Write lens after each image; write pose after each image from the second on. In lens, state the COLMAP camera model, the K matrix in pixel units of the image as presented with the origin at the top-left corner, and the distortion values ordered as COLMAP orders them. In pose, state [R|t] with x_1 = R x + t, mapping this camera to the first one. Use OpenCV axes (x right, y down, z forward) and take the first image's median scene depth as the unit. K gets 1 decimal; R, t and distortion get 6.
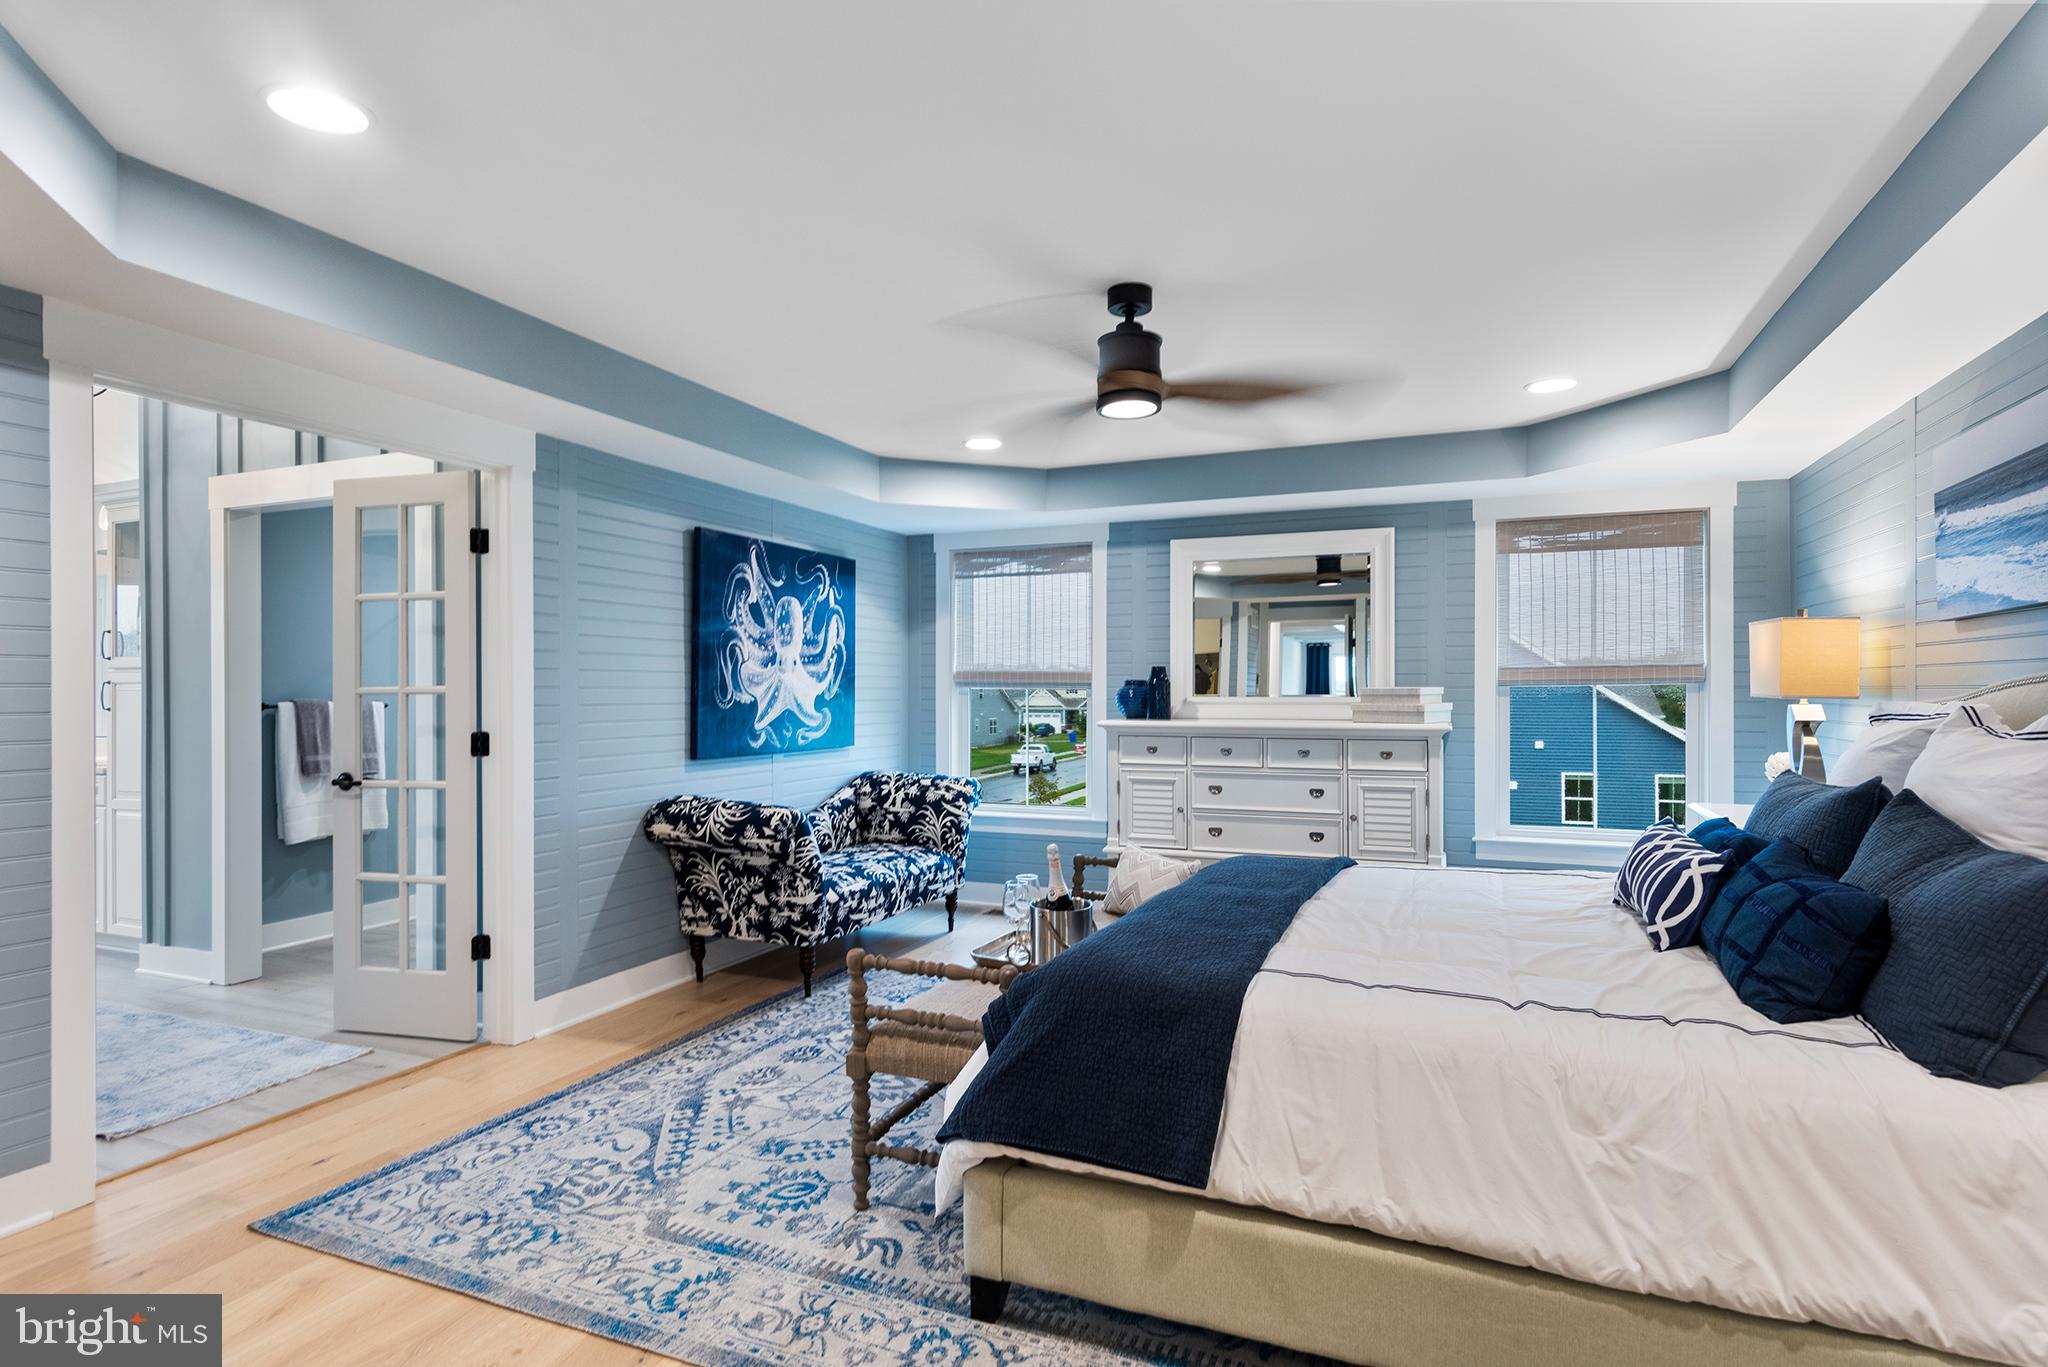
lens RADIAL K [[1056.7, 0, 1020.5], [0, 1056.7, 700.0], [0, 0, 1]] dist [-0.000378, 0.000147]
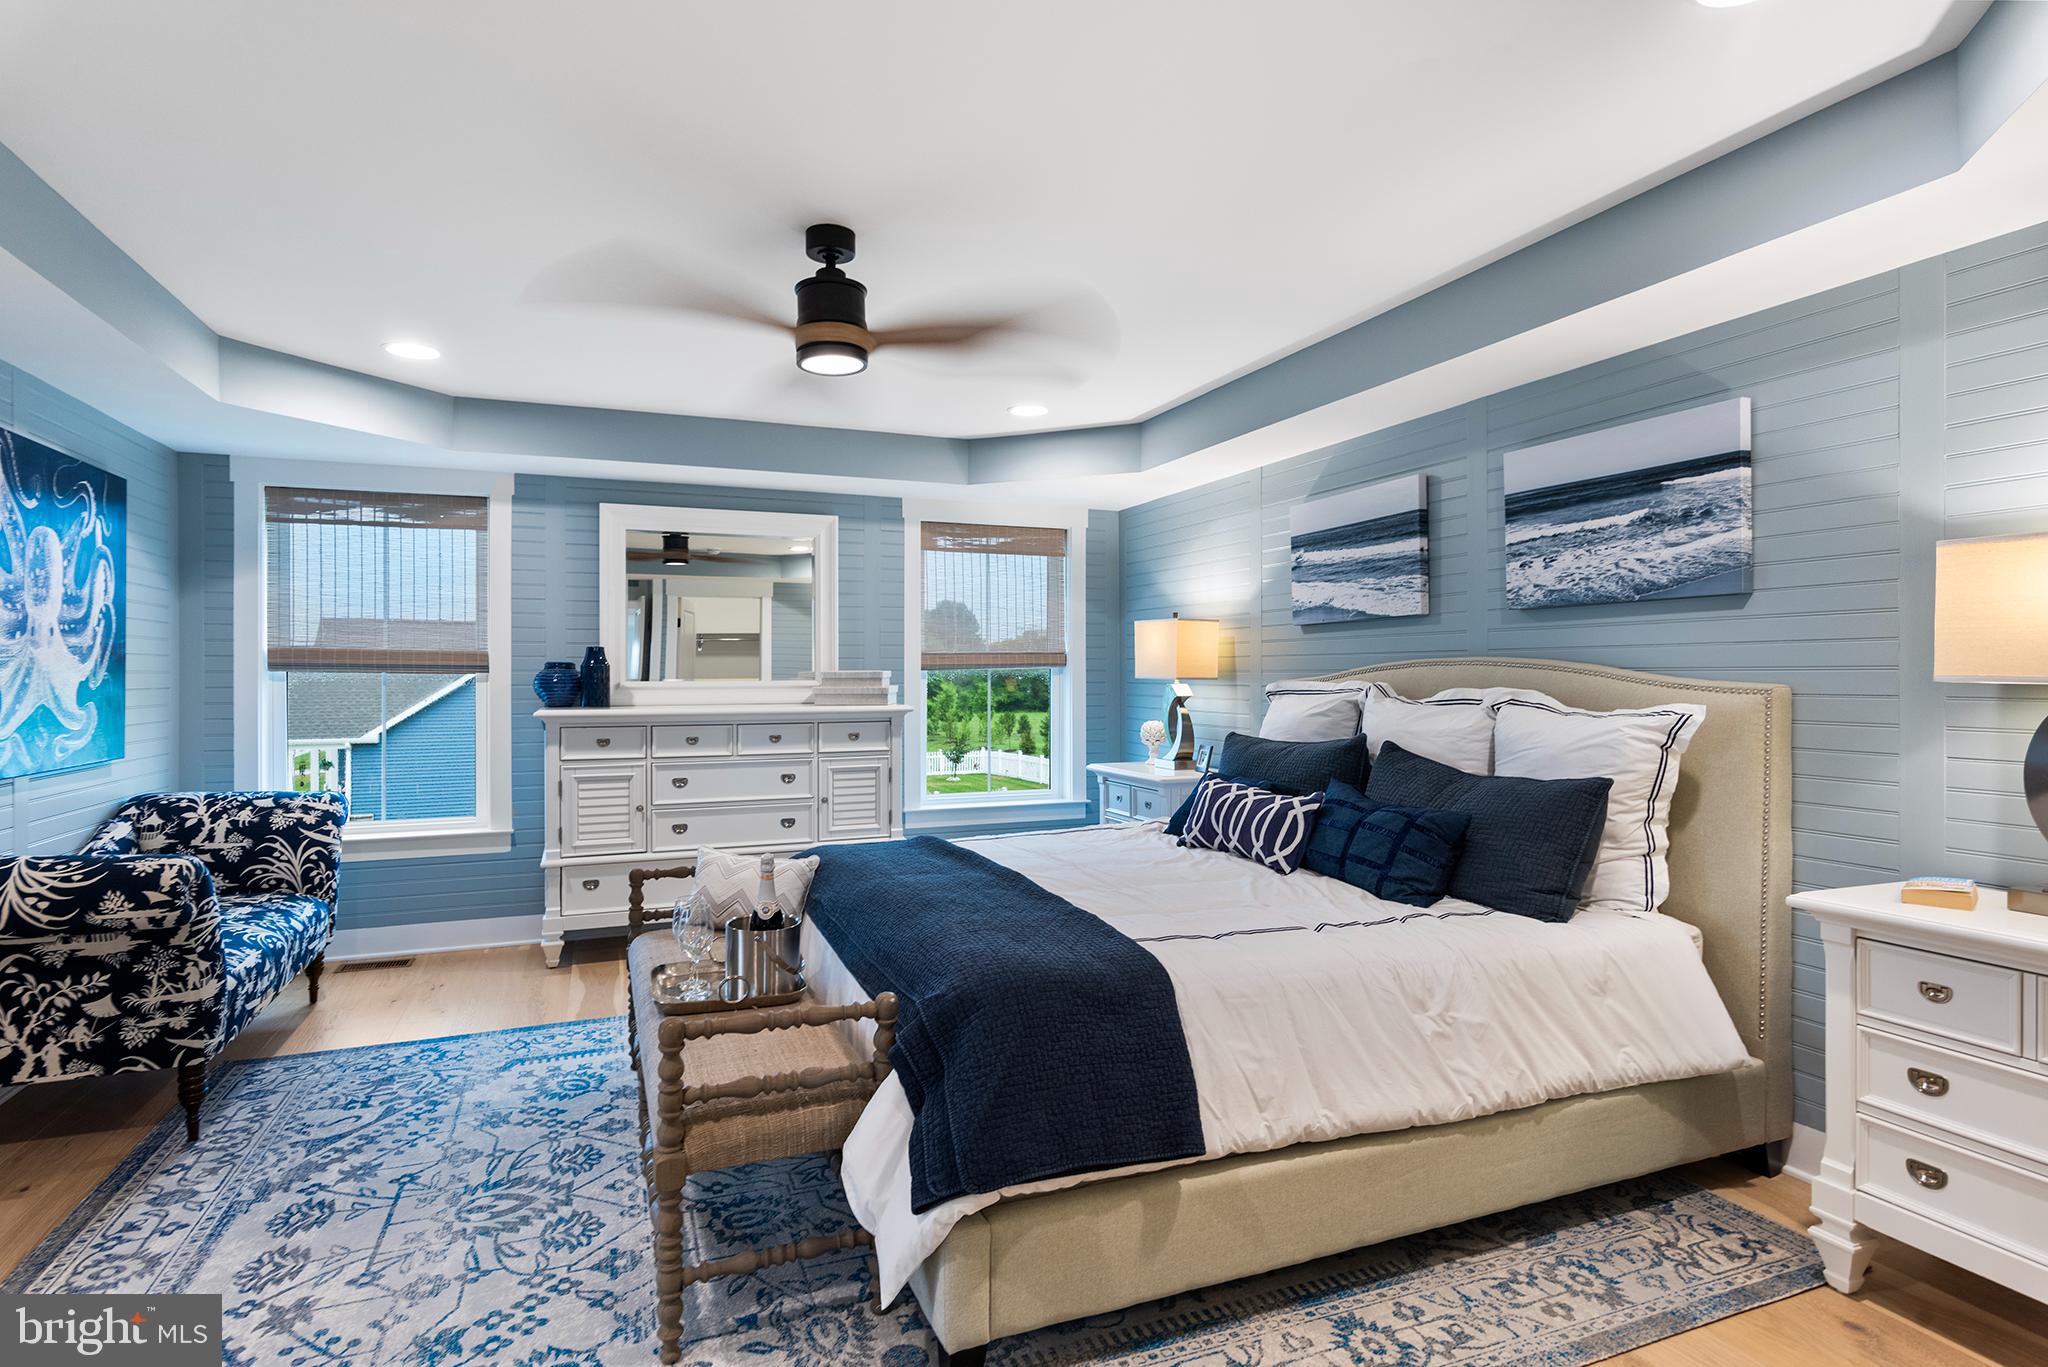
lens RADIAL K [[1058.6, 0, 1024.0], [0, 1058.6, 683.5], [0, 0, 1]] dist [0.001857, -0.000356]
pose [[0.711108, -0.007717, 0.703041, -0.267534], [0.007596, 0.999966, 0.003294, -0.001878], [-0.703042, 0.002998, 0.711142, 0.150717]]
